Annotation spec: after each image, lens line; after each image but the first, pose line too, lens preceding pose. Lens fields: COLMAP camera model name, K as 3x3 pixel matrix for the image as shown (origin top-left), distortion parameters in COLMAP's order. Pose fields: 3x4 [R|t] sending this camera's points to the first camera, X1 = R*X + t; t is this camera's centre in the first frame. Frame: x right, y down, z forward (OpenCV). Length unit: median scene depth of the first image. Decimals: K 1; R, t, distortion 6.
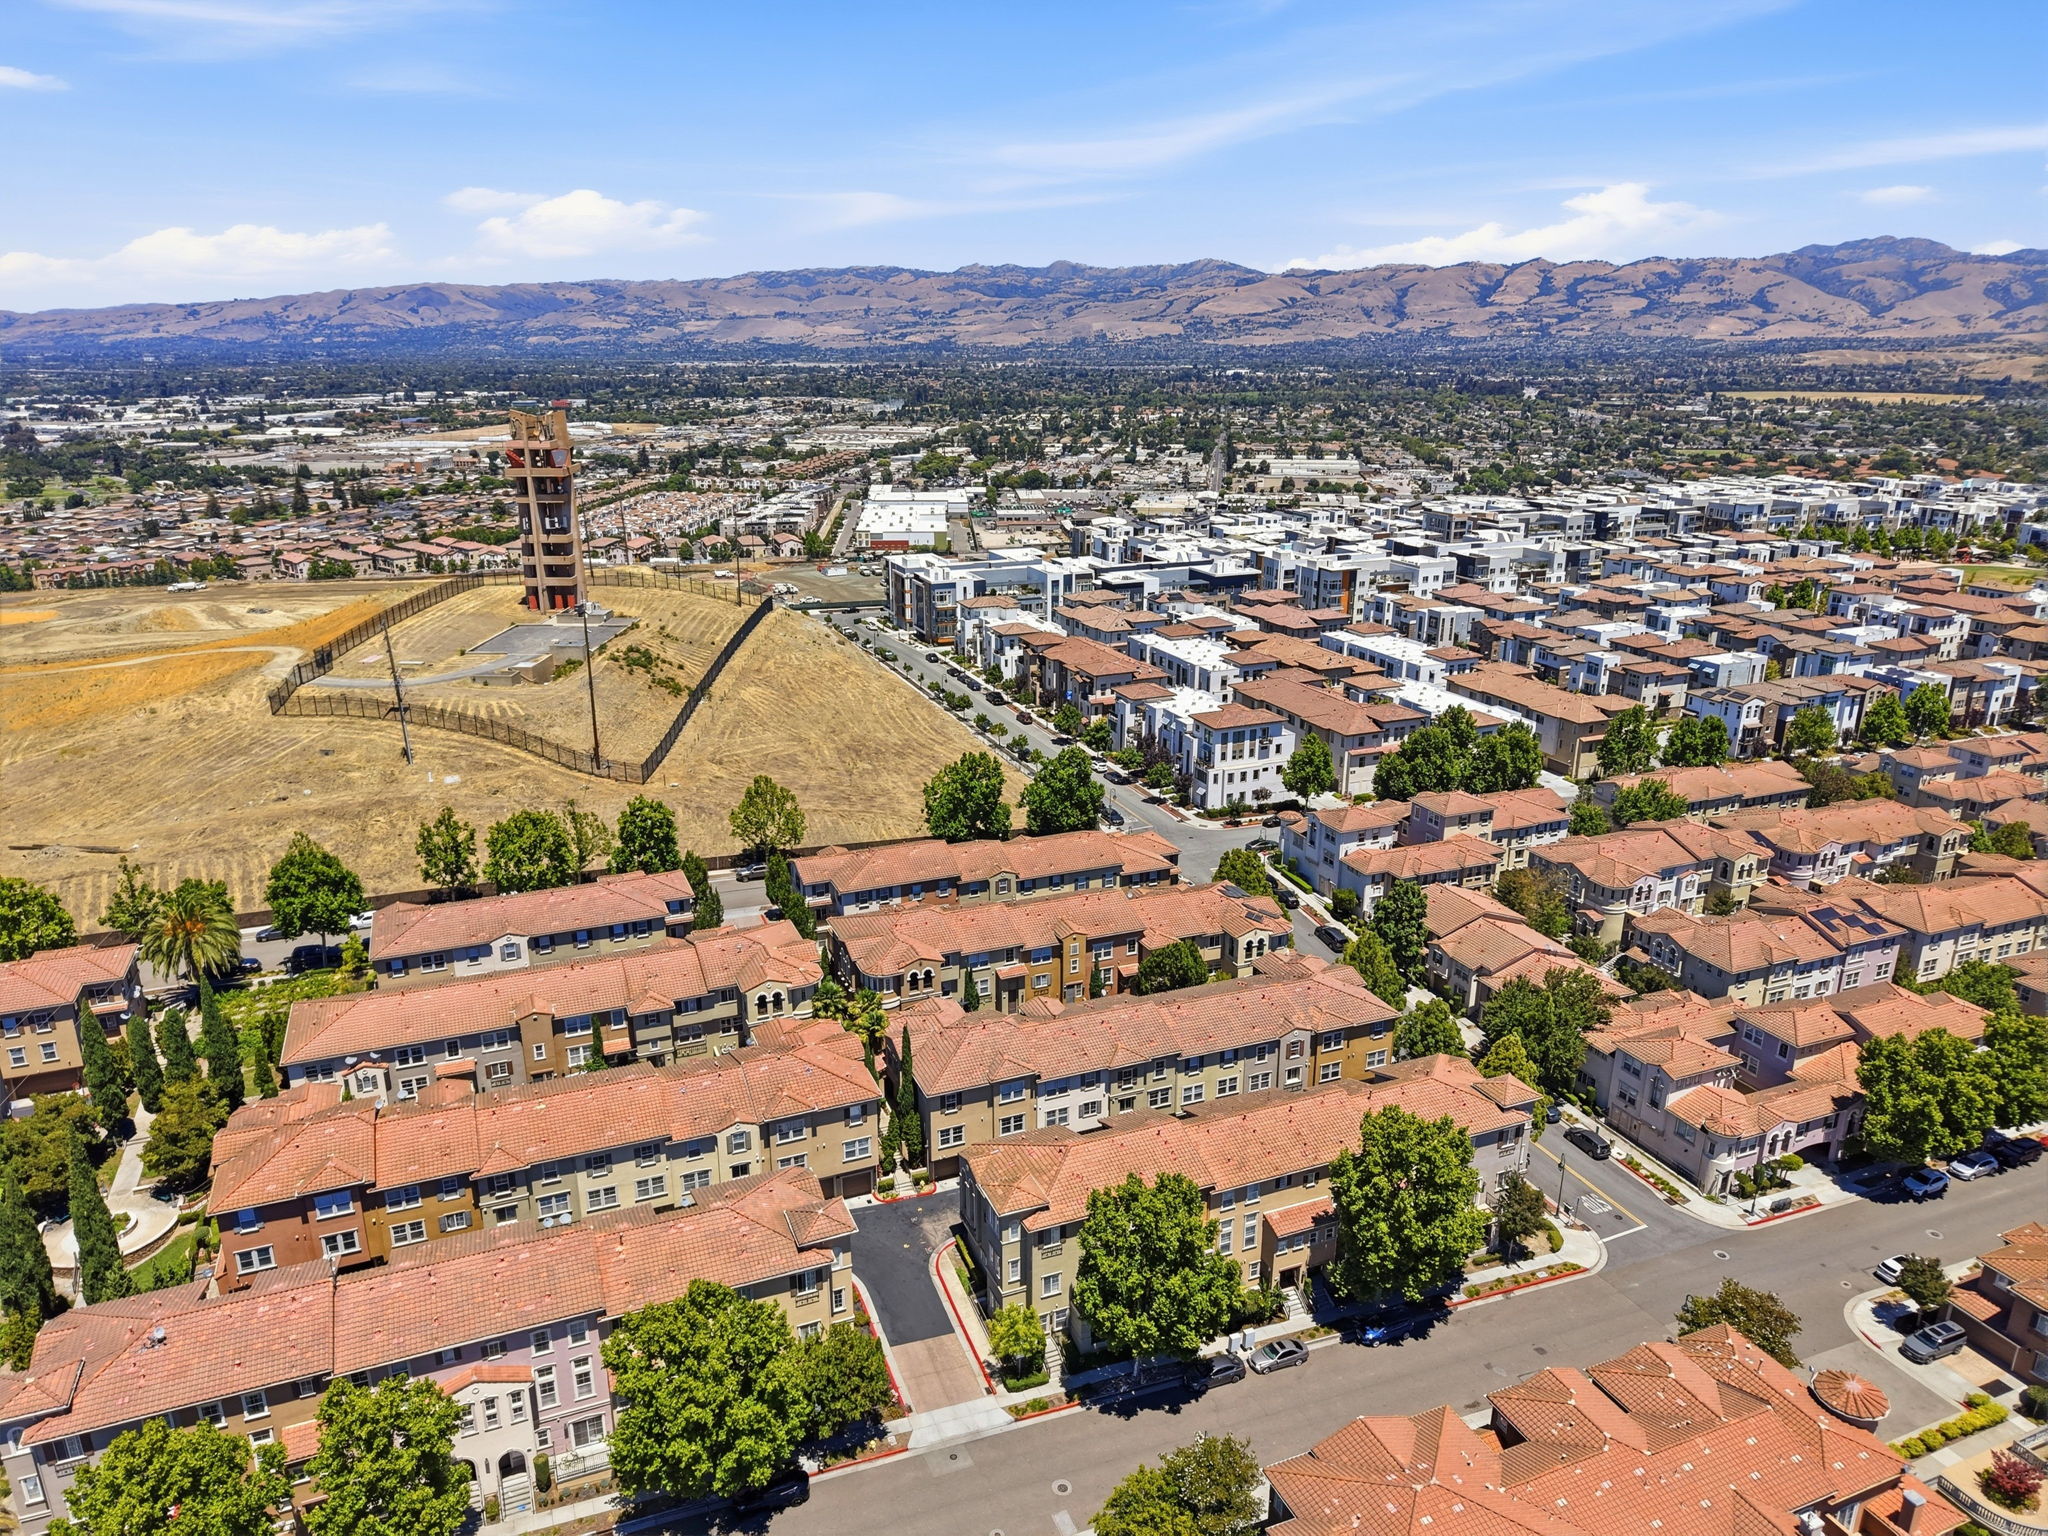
lens RADIAL K [[1375.2, 0, 1021.0], [0, 1375.2, 764.8], [0, 0, 1]] dist [0.019190, -0.018938]
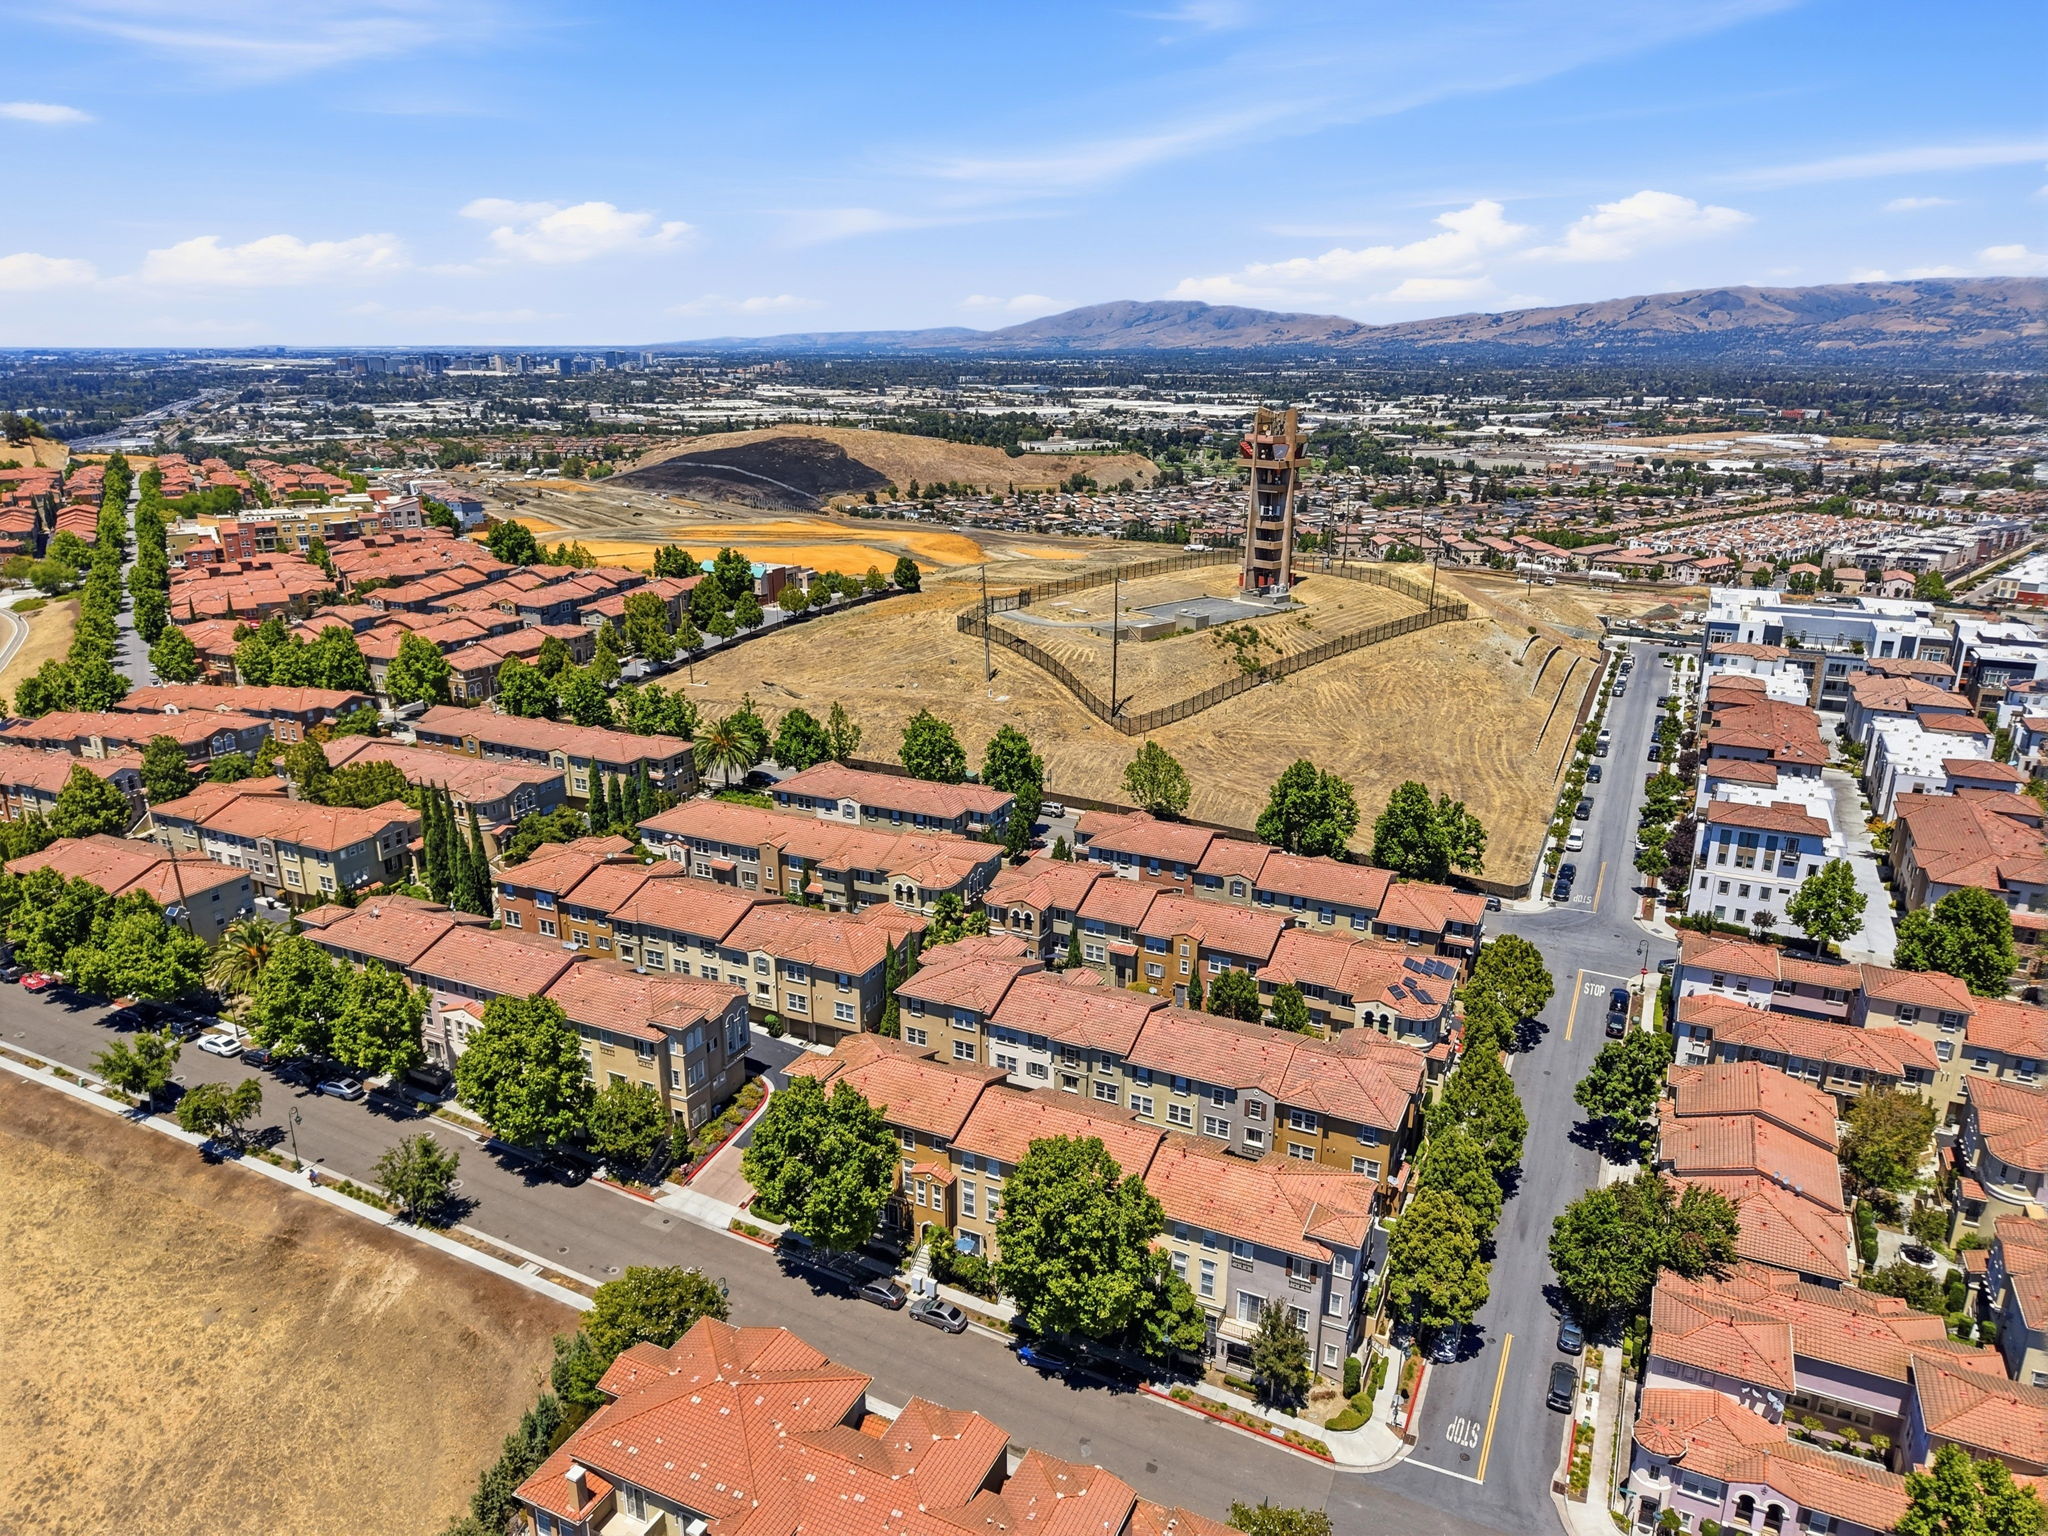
lens RADIAL K [[1375.2, 0, 1023.3], [0, 1375.2, 755.1], [0, 0, 1]] dist [0.019190, -0.018938]
pose [[0.665261, 0.215957, -0.714696, 0.357155], [-0.222852, 0.971053, 0.085982, -0.035367], [0.712576, 0.102071, 0.694130, 0.111304]]
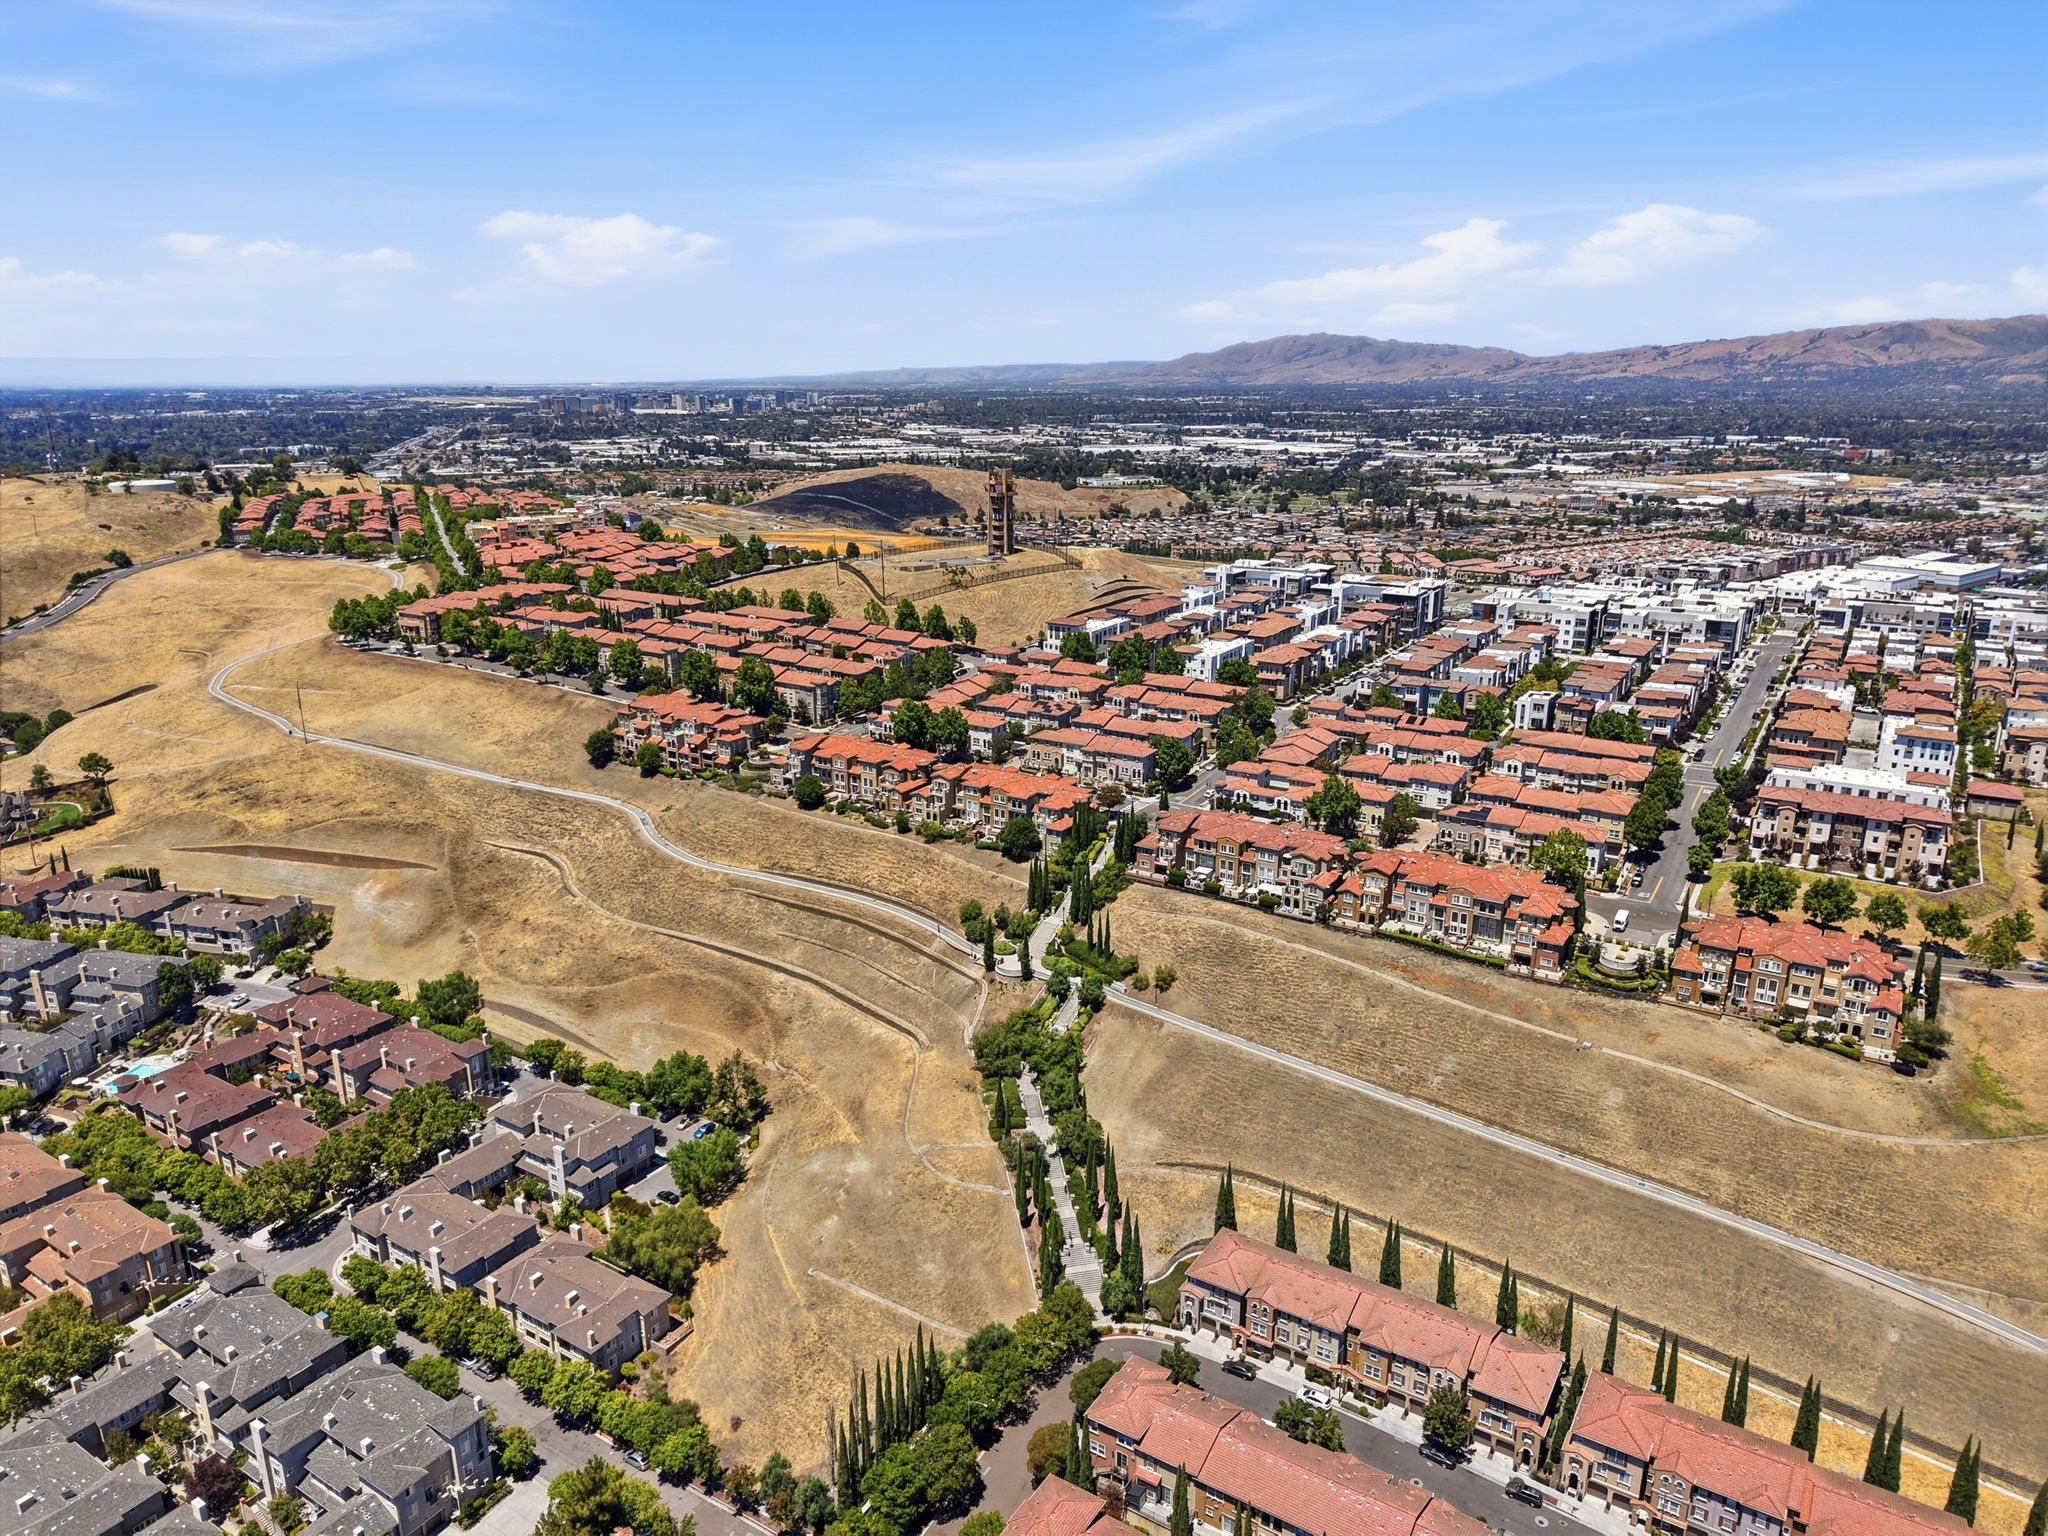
lens RADIAL K [[1375.2, 0, 1027.6], [0, 1375.2, 789.5], [0, 0, 1]] dist [0.019190, -0.018938]
pose [[0.575012, 0.235145, -0.783625, 1.531117], [-0.240982, 0.963994, 0.112441, -0.005258], [0.781850, 0.124184, 0.610973, -0.283672]]
